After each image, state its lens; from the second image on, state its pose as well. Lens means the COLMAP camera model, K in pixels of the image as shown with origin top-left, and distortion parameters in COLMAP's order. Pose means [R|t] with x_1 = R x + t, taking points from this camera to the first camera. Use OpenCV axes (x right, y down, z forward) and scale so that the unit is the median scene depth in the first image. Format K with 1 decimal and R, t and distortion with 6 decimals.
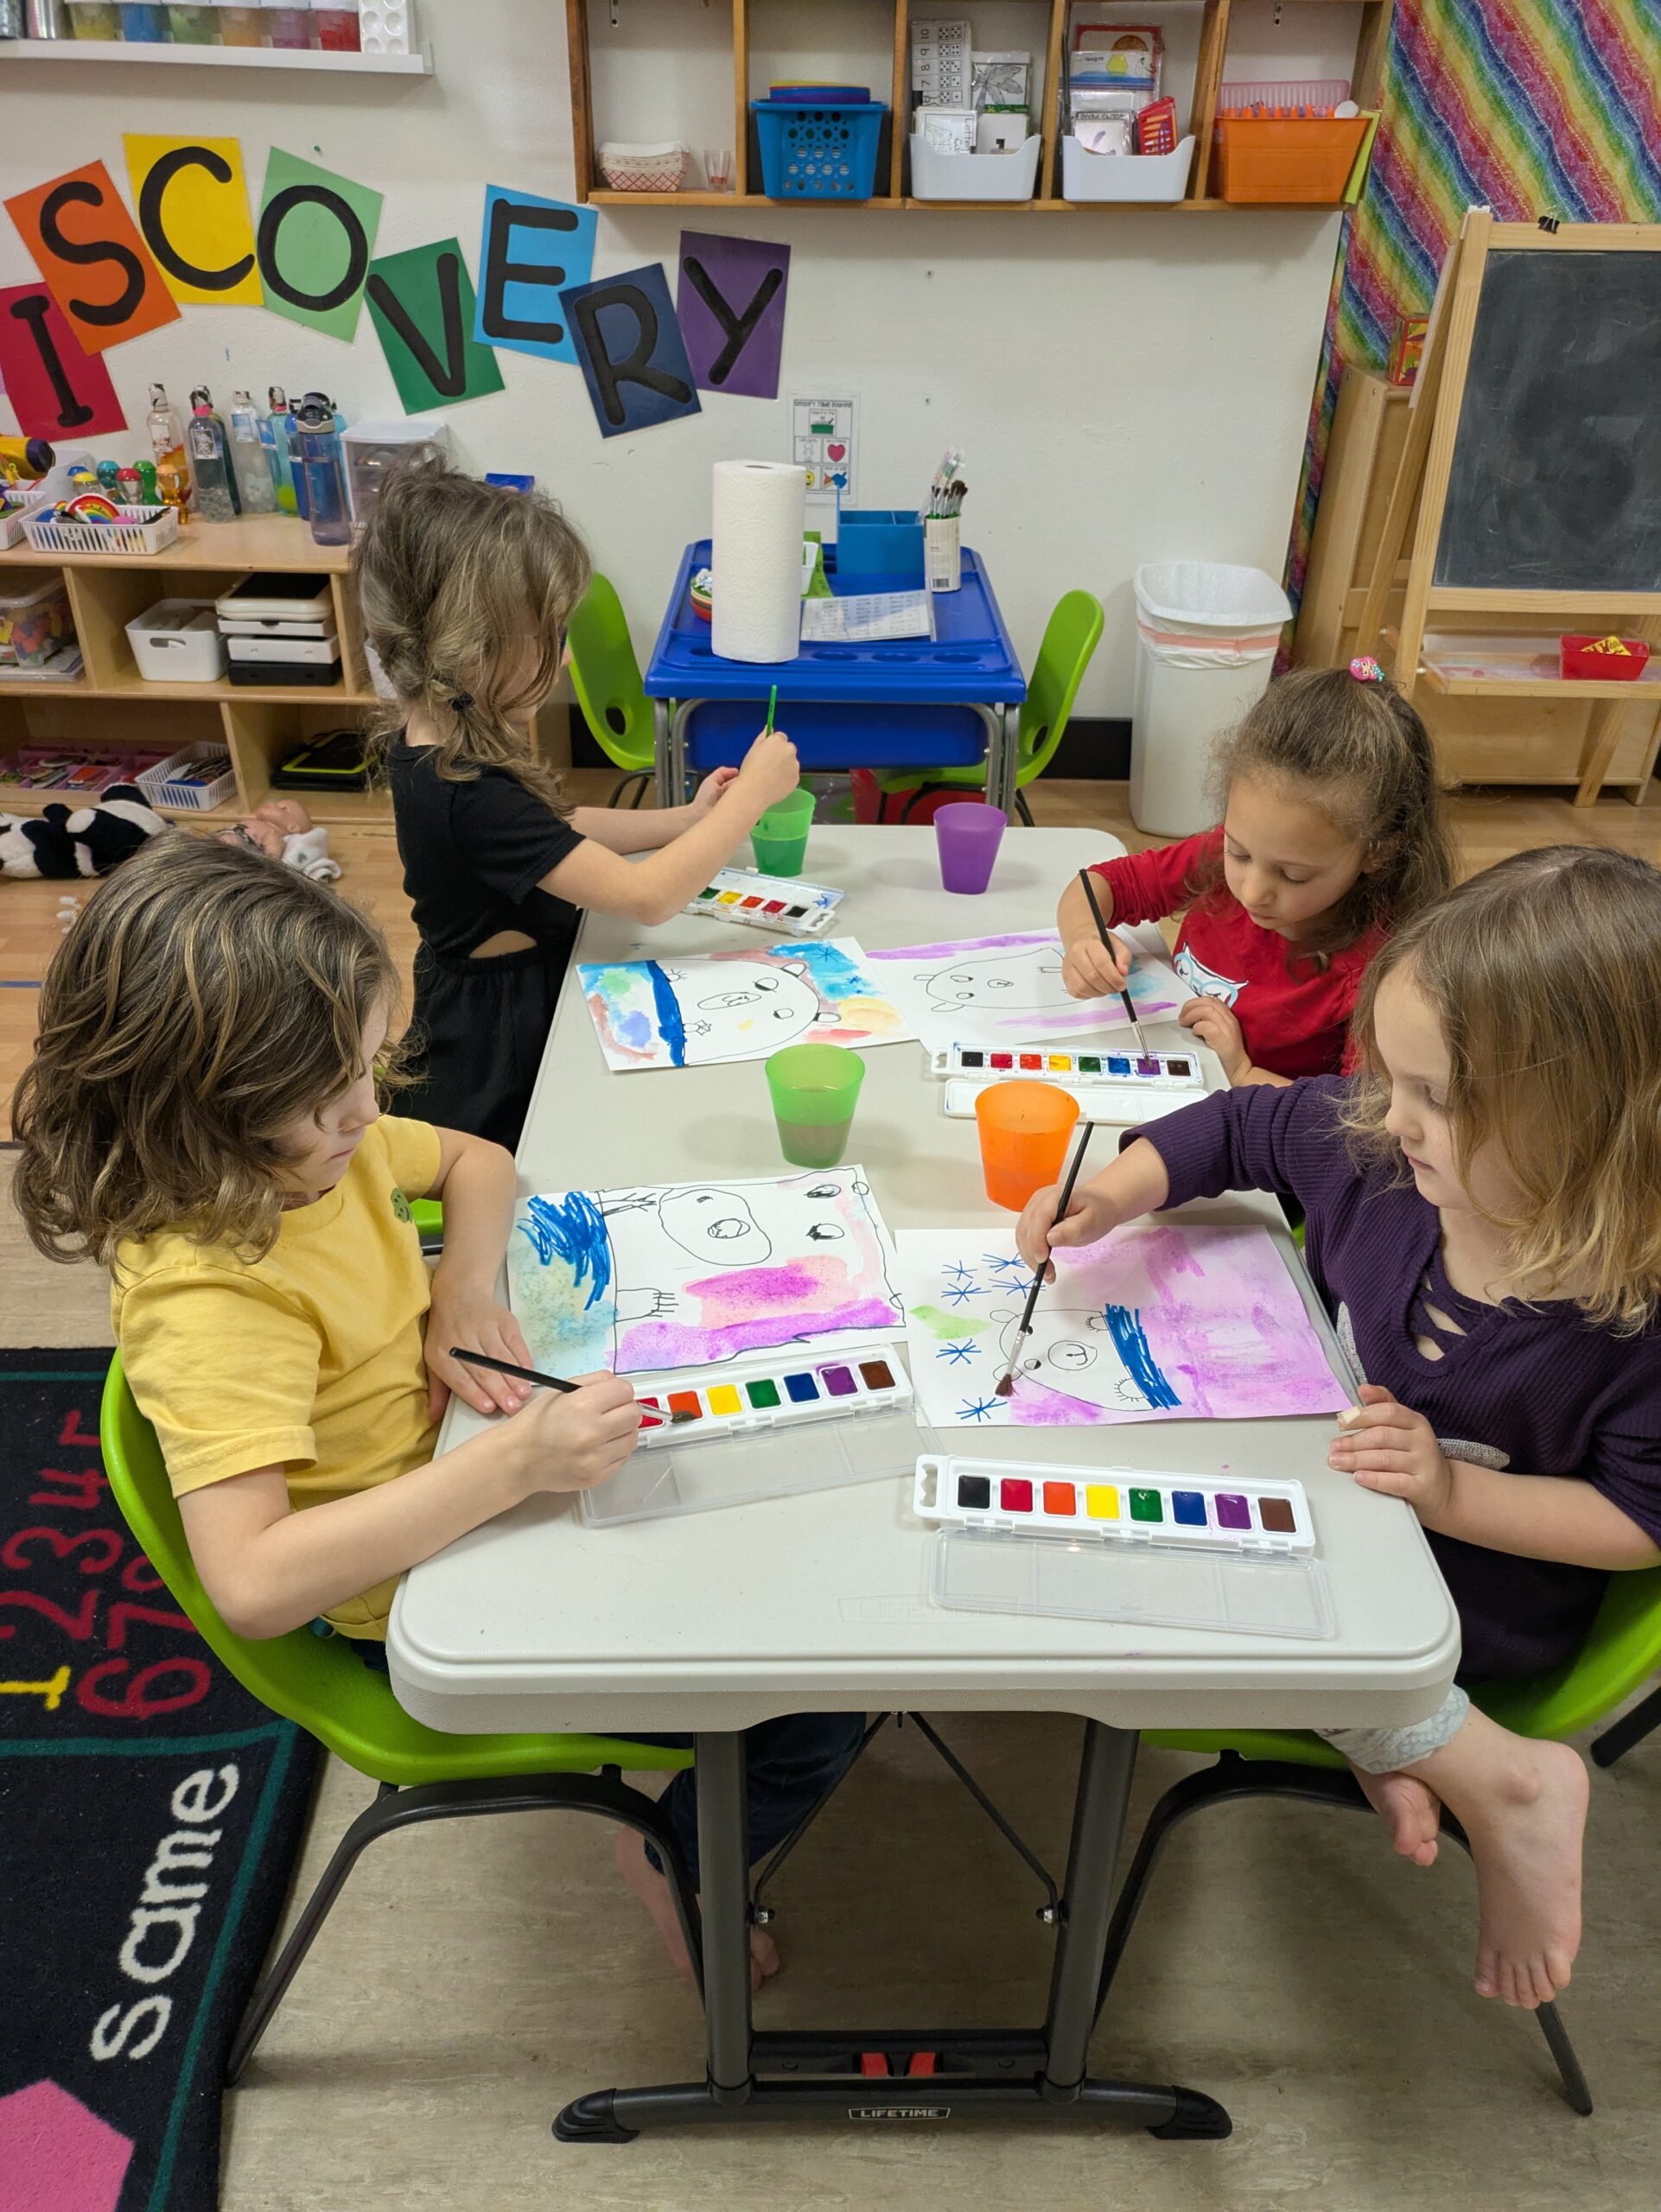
lens RADIAL K [[1622.8, 0, 831.3], [0, 1622.8, 1113.3], [0, 0, 1]] dist [0.038935, -0.024938]
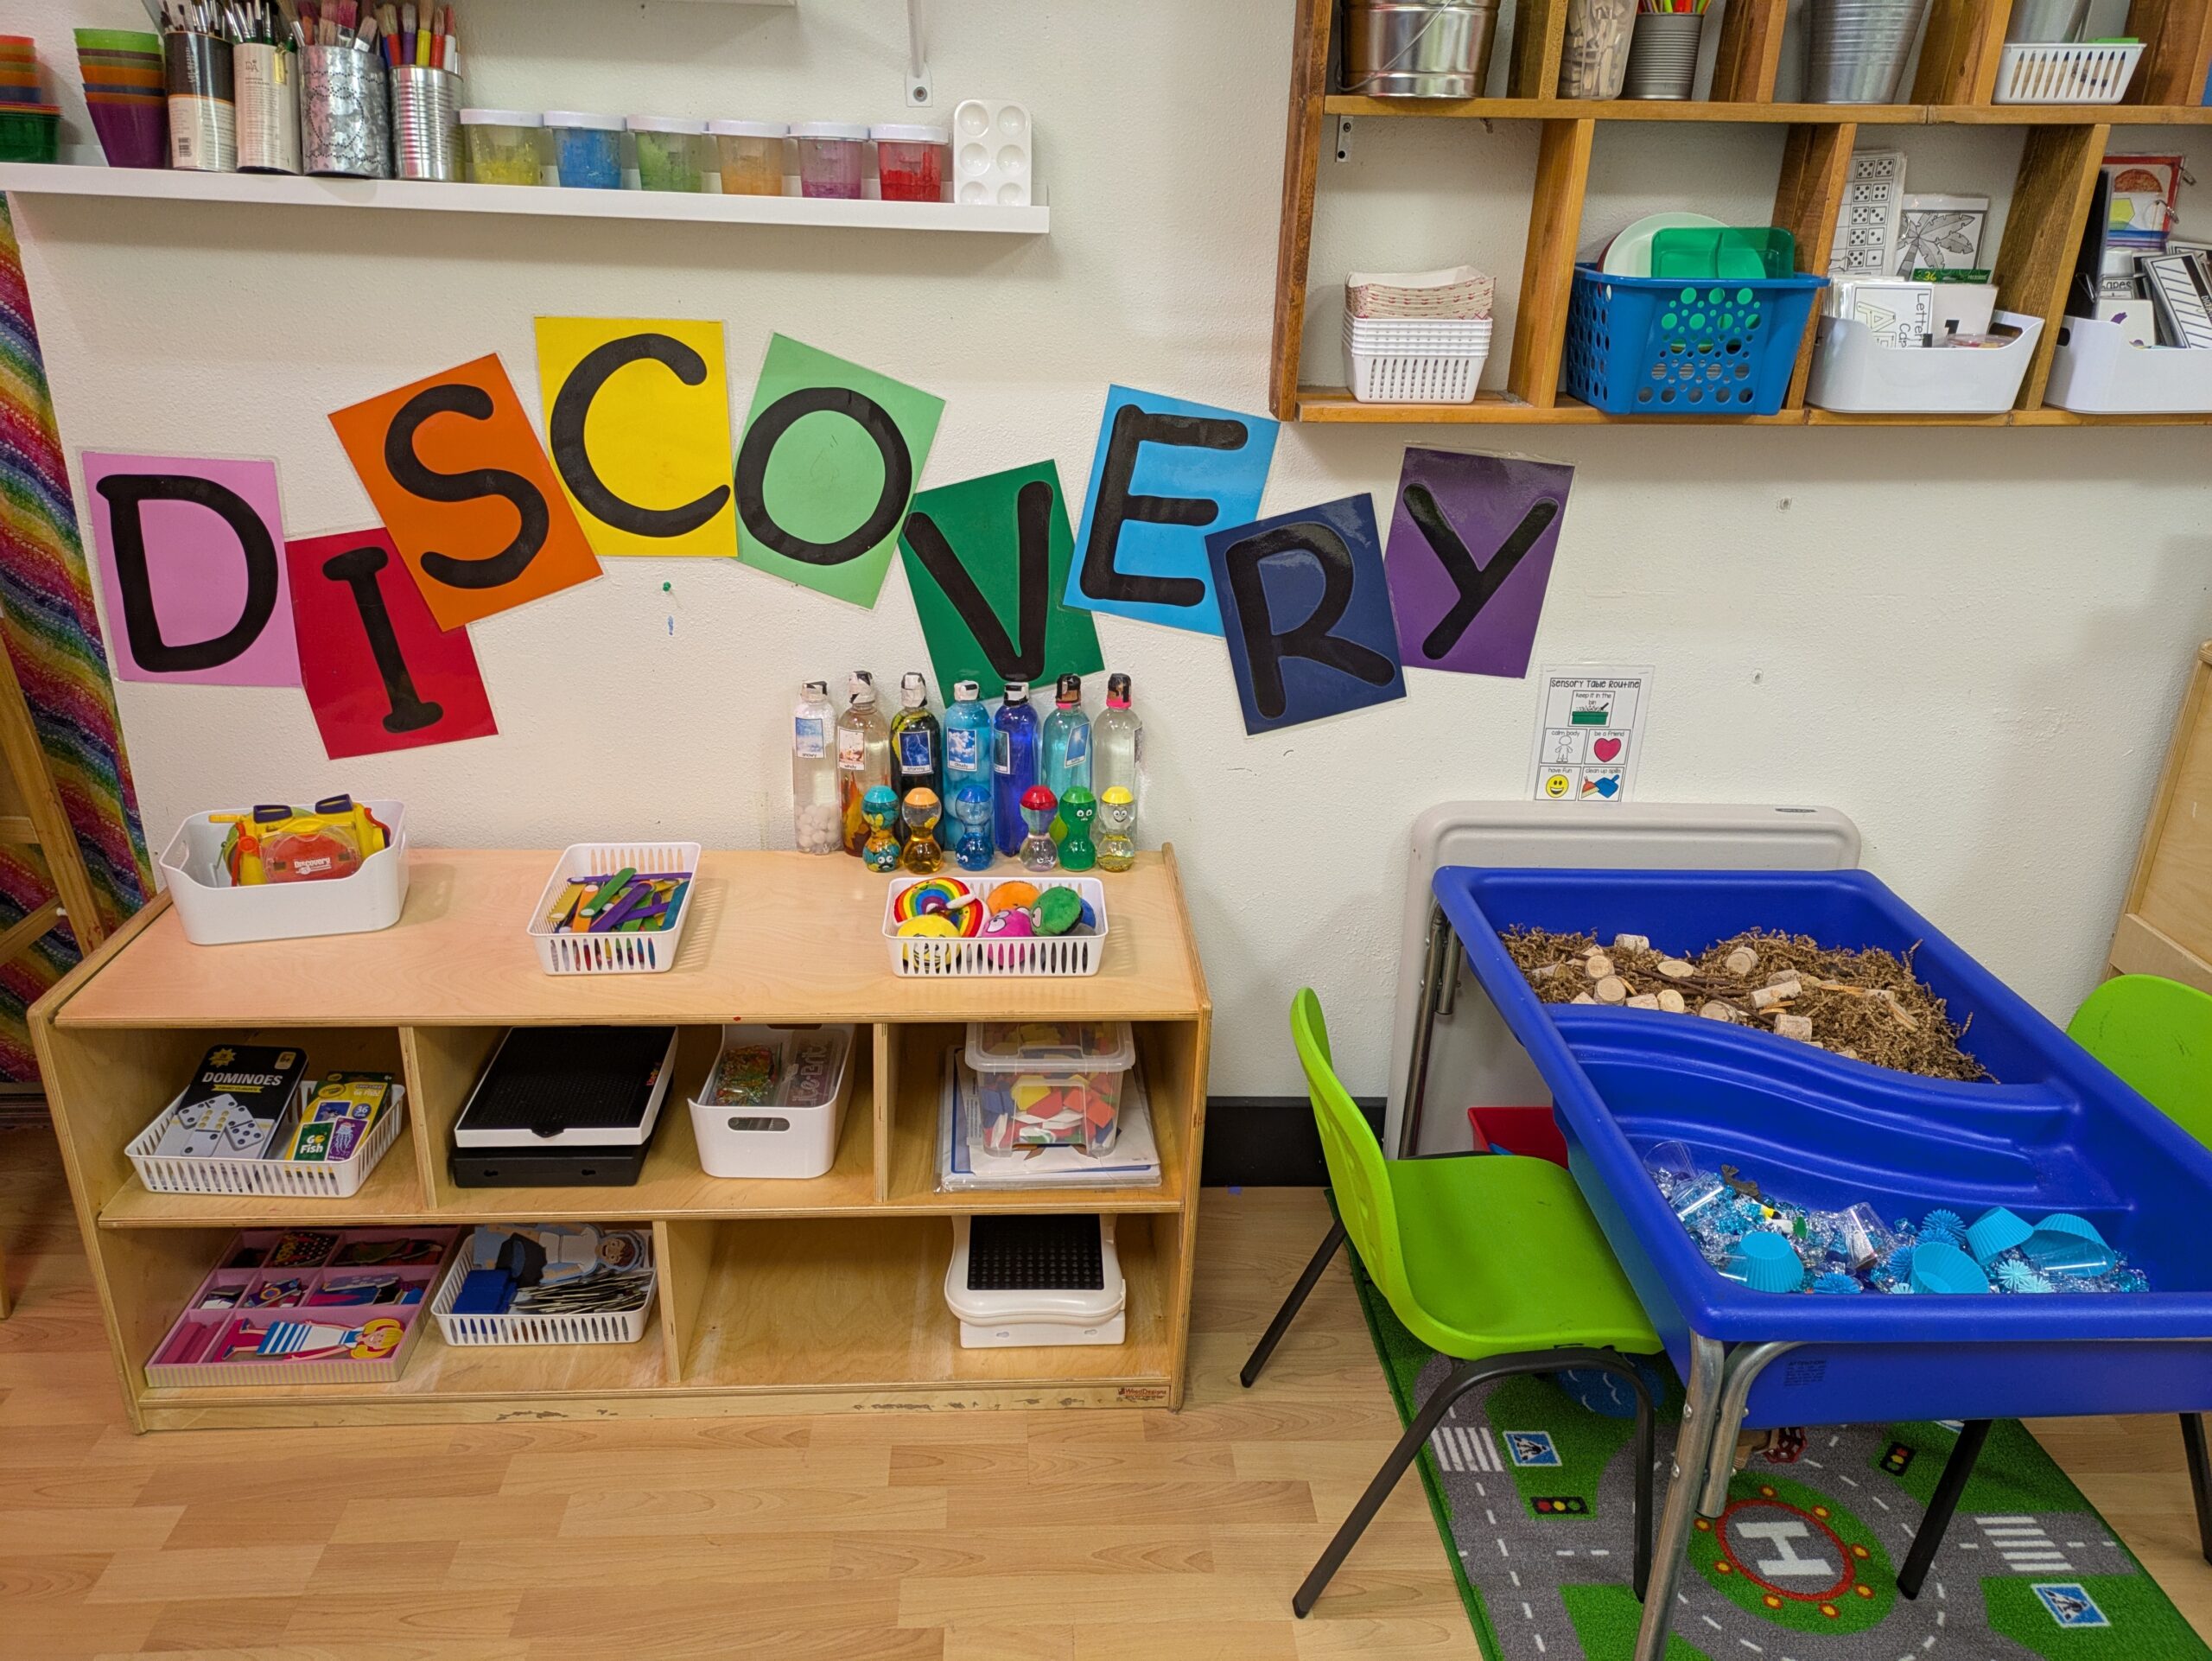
lens RADIAL K [[1622.8, 0, 1094.5], [0, 1622.8, 823.3], [0, 0, 1]] dist [0.038935, -0.024938]
pose [[0.999190, -0.012371, 0.038299, -0.237476], [0.018582, 0.985897, -0.166316, -0.290285], [-0.035702, 0.166893, 0.985328, 0.403427]]
